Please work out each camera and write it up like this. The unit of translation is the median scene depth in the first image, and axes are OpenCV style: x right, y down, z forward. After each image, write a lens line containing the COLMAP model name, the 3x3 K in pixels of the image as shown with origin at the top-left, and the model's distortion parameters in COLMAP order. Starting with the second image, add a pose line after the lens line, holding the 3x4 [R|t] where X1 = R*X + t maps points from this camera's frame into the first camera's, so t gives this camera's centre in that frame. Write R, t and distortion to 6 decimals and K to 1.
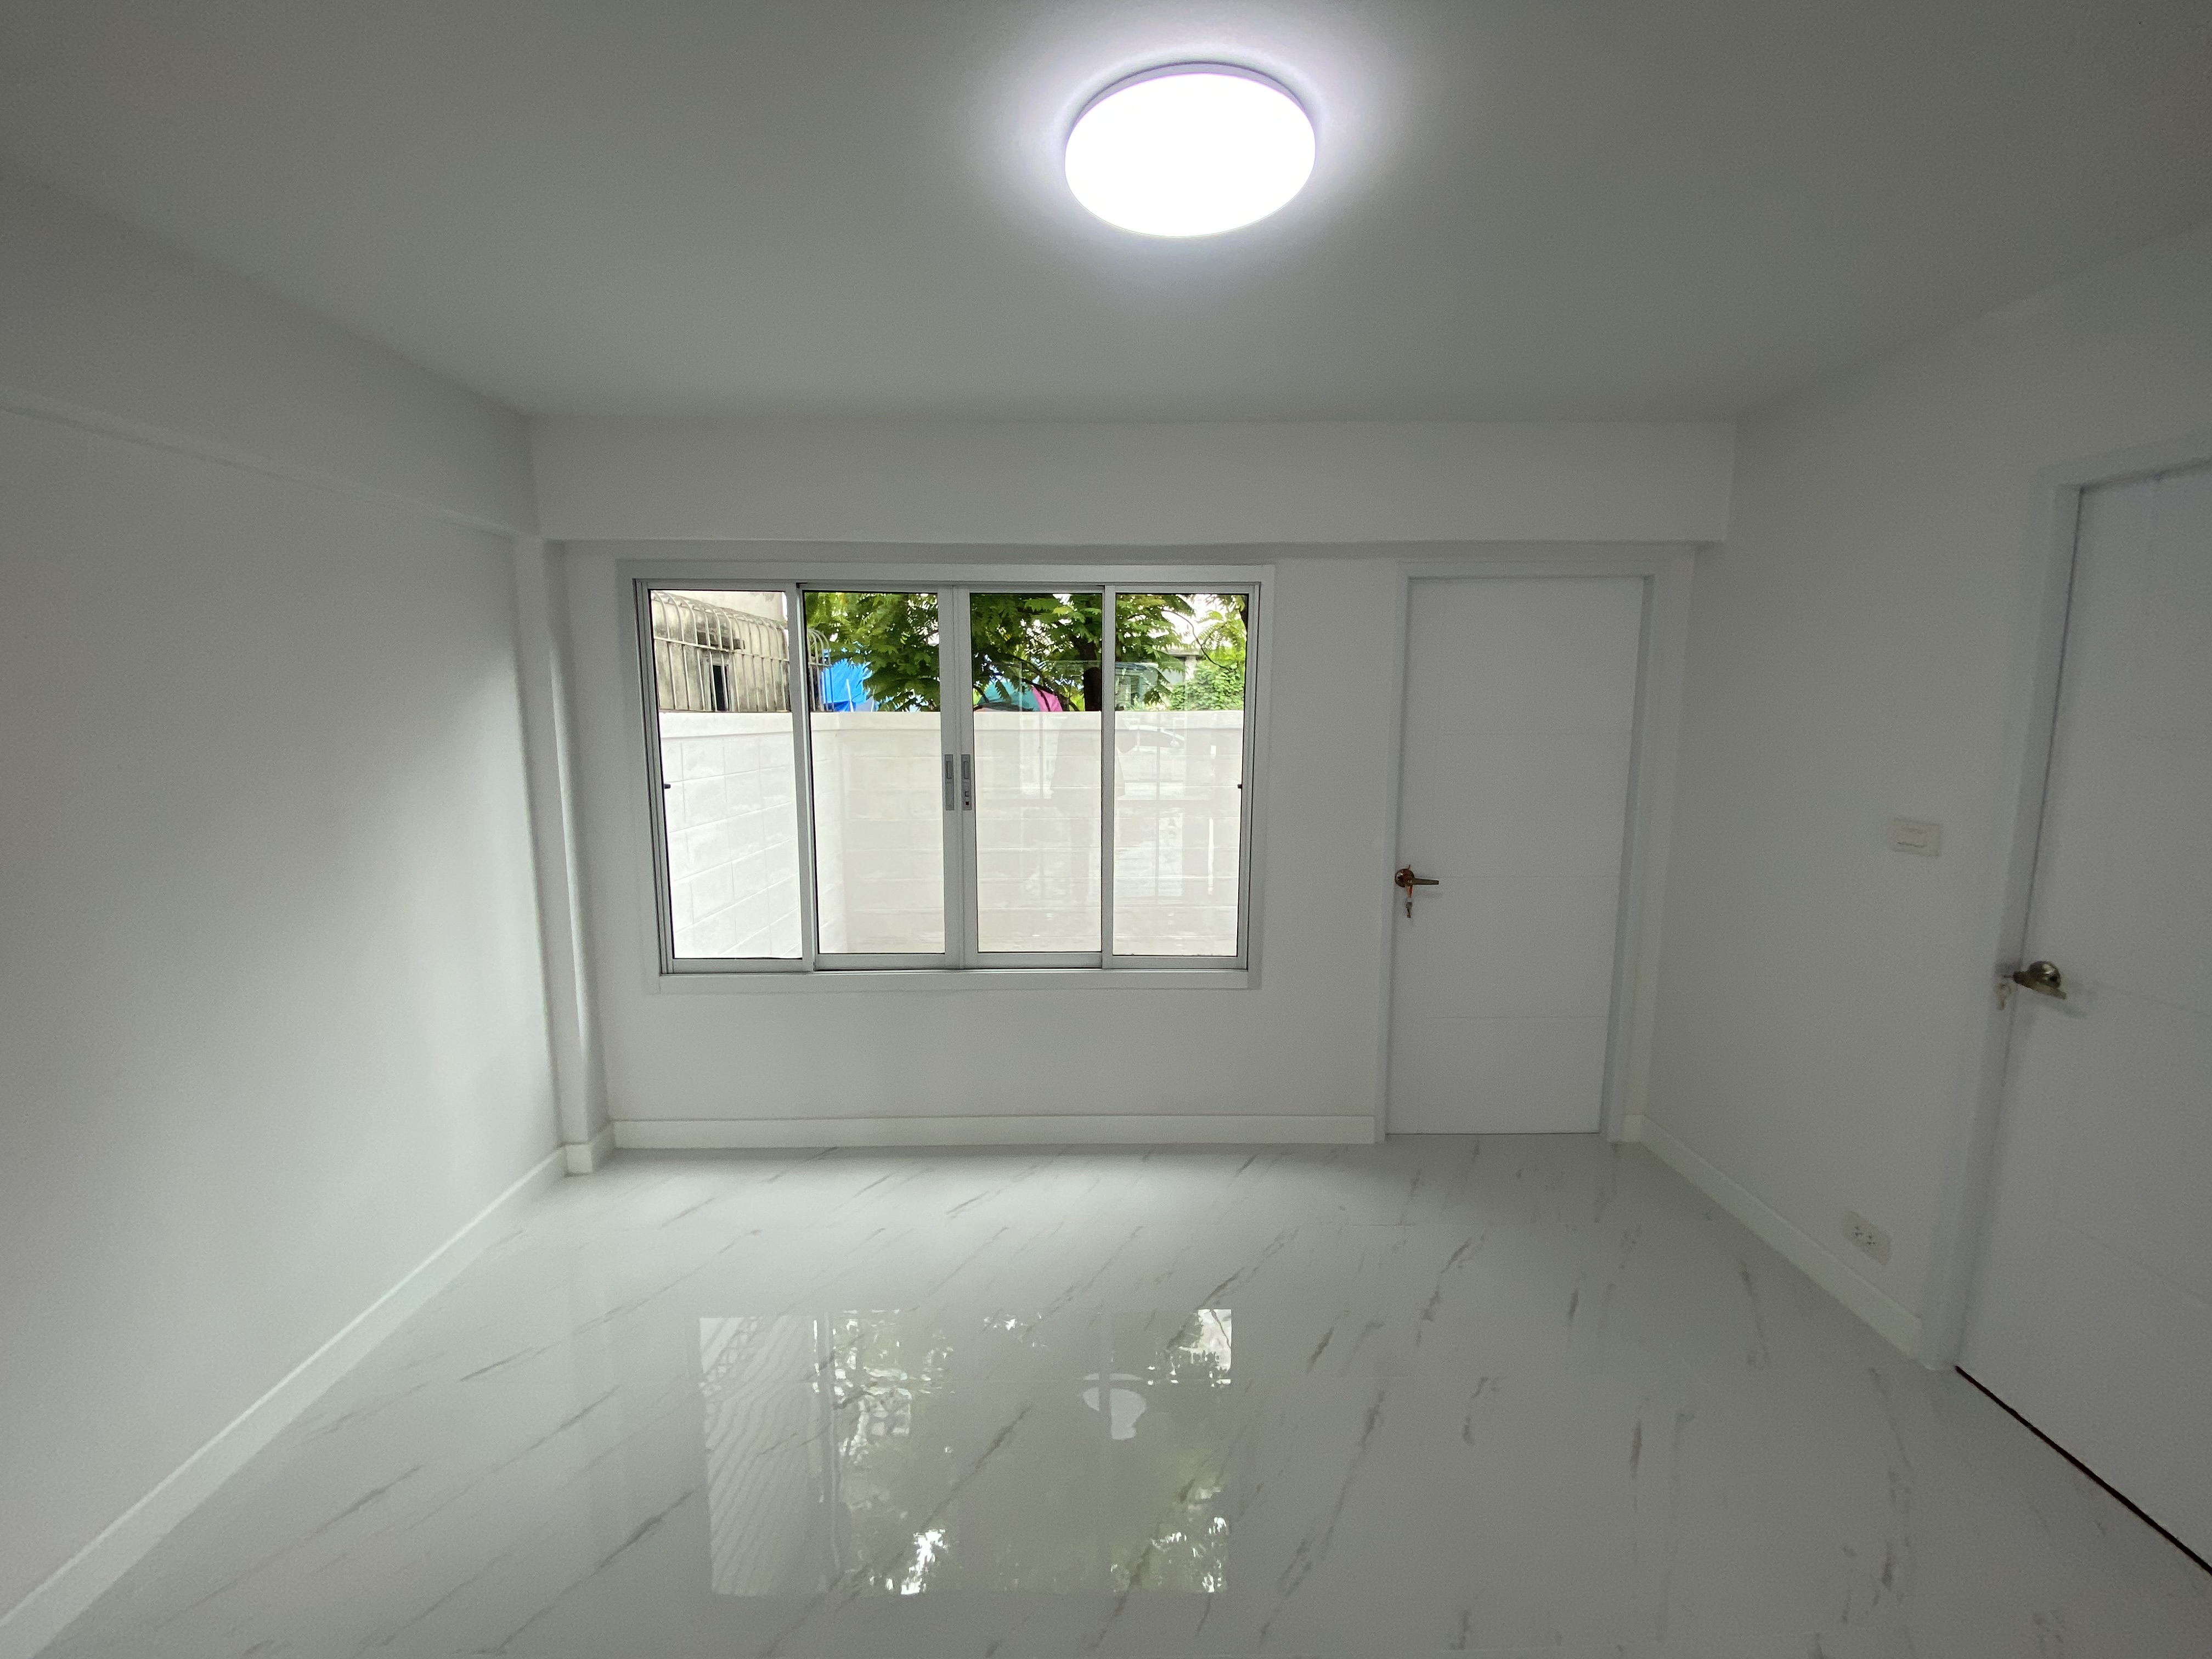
lens RADIAL K [[894.9, 0, 1103.5], [0, 894.9, 836.1], [0, 0, 1]] dist [-0.001148, -0.014461]
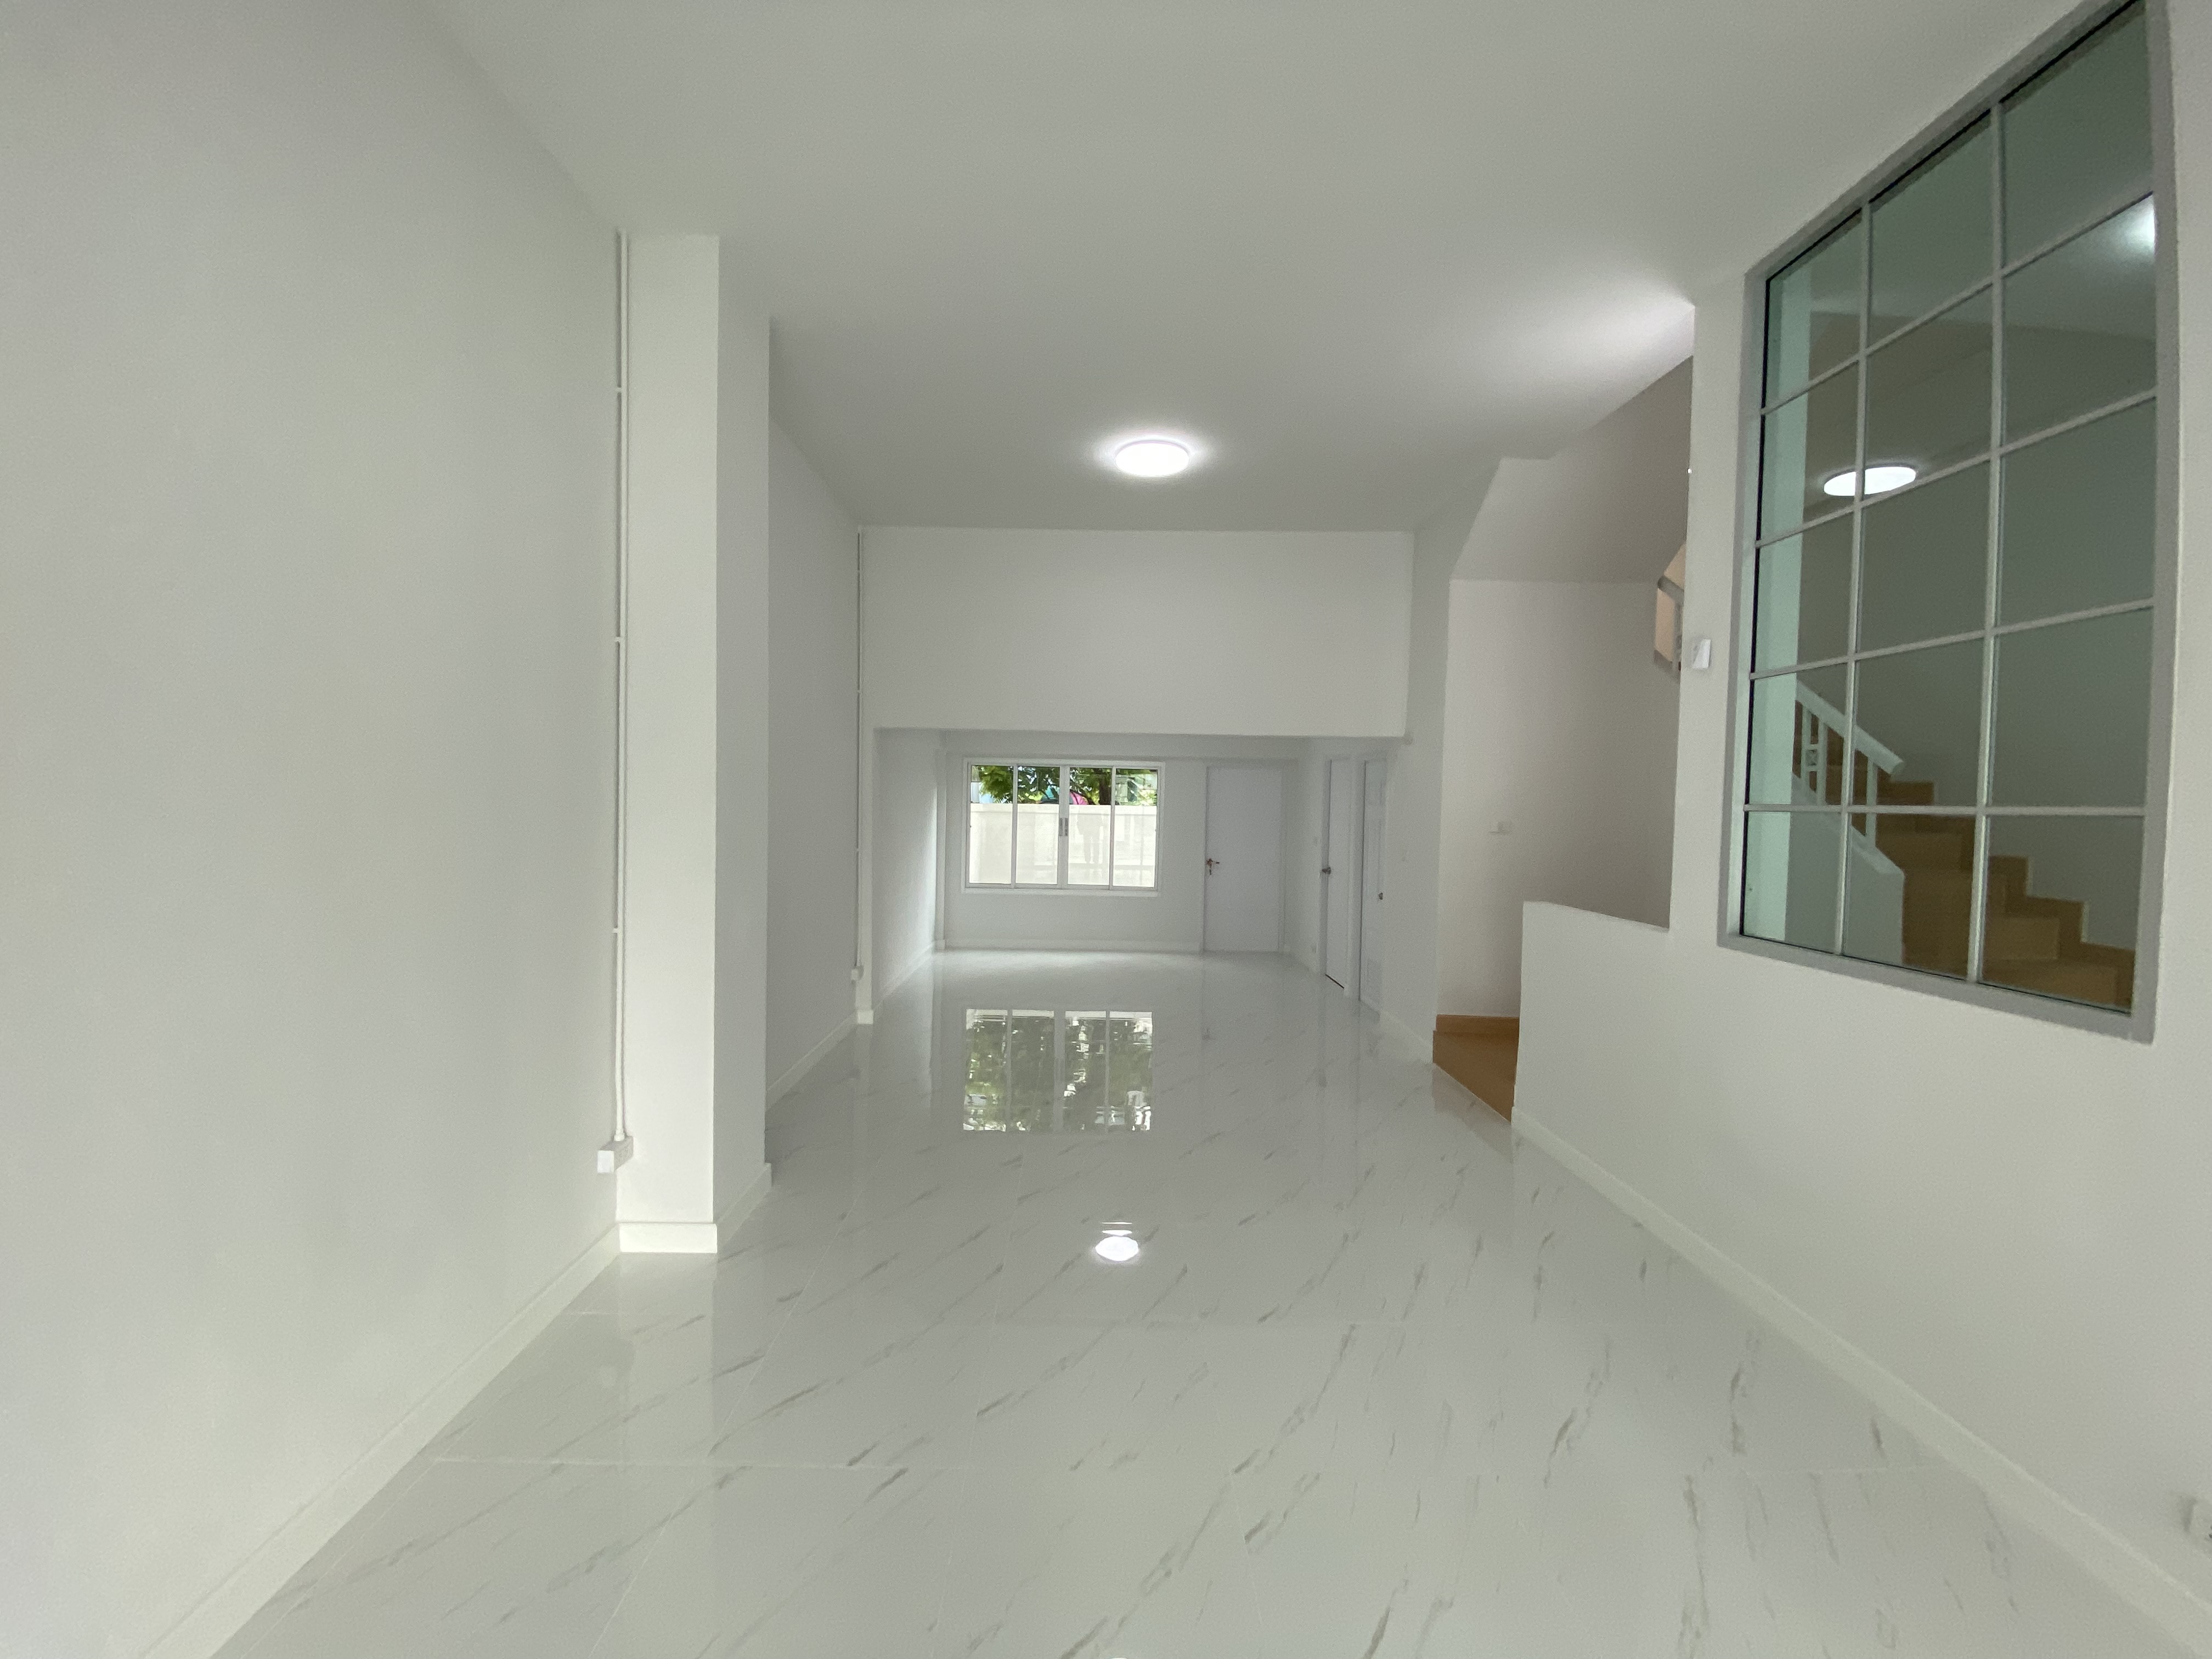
lens RADIAL K [[894.9, 0, 1103.5], [0, 894.9, 836.1], [0, 0, 1]] dist [-0.001148, -0.014461]
pose [[0.998503, 0.022012, 0.050062, -0.176682], [-0.017169, 0.995312, -0.095176, 0.254907], [-0.051923, 0.094174, 0.994201, -2.021272]]
